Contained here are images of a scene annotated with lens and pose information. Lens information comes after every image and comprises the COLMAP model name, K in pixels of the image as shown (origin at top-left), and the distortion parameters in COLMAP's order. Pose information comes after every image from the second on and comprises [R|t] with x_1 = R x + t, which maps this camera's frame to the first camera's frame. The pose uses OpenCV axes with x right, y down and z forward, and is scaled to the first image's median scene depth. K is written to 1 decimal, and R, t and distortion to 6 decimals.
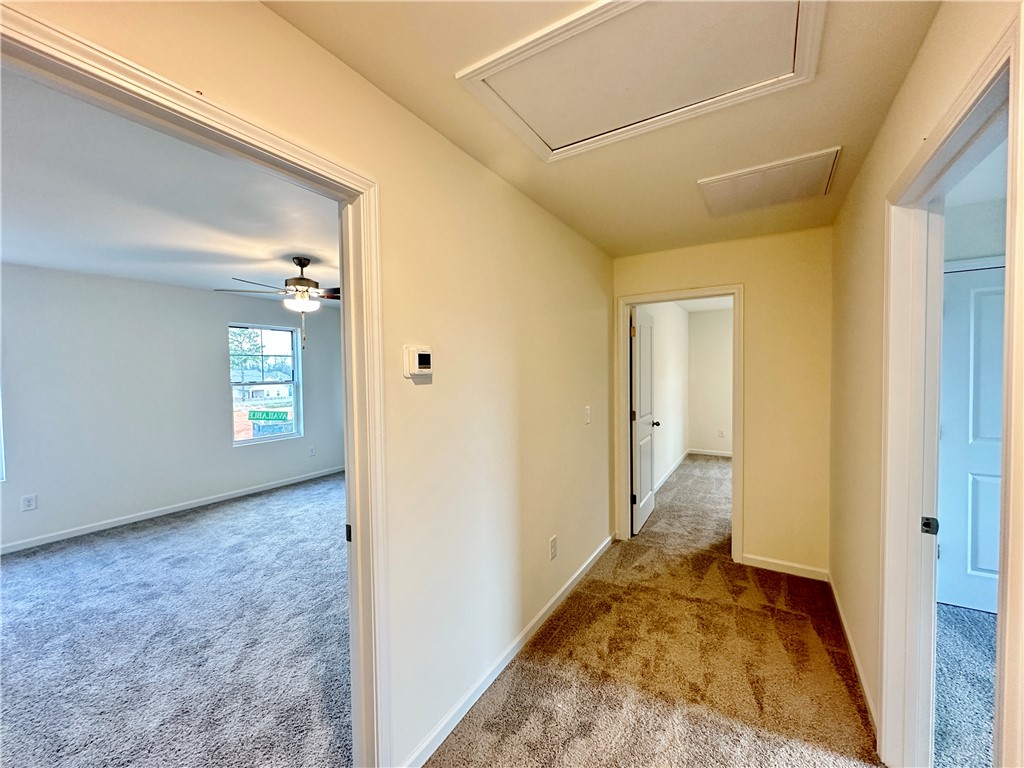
lens RADIAL K [[407.7, 0, 511.9], [0, 407.7, 383.0], [0, 0, 1]] dist [-0.003437, 0.000416]
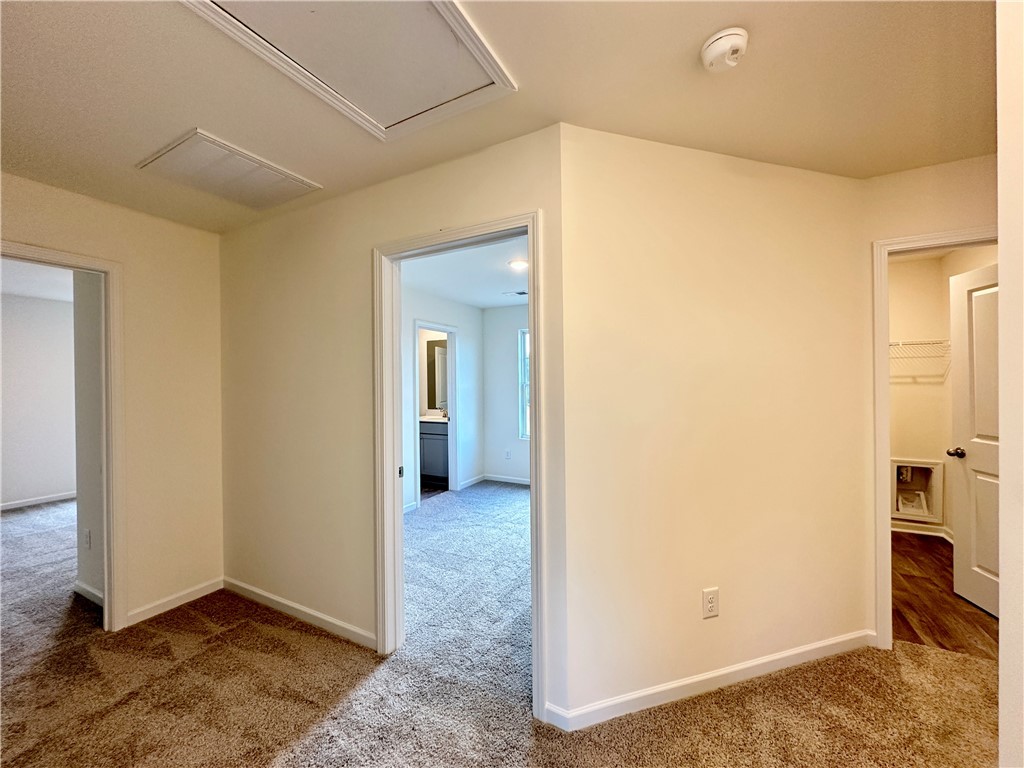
lens RADIAL K [[407.7, 0, 511.9], [0, 407.7, 383.0], [0, 0, 1]] dist [-0.003437, 0.000416]
pose [[-0.065681, 0.011231, 0.997777, -0.295220], [0.040562, 0.999140, -0.008576, 0.025849], [-0.997016, 0.039909, -0.066080, 0.368392]]
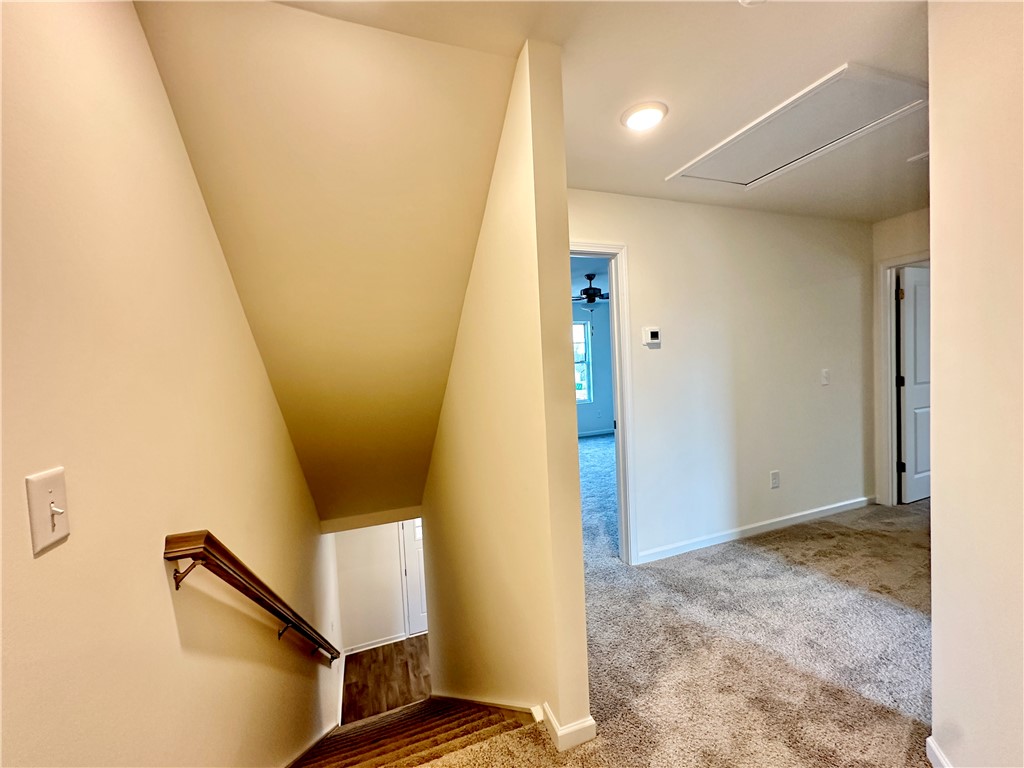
lens RADIAL K [[407.7, 0, 511.9], [0, 407.7, 383.0], [0, 0, 1]] dist [-0.003437, 0.000416]
pose [[0.785660, 0.001082, -0.618657, 0.234042], [0.020978, 0.999377, 0.028388, 0.052984], [0.618302, -0.035281, 0.785148, -0.466071]]
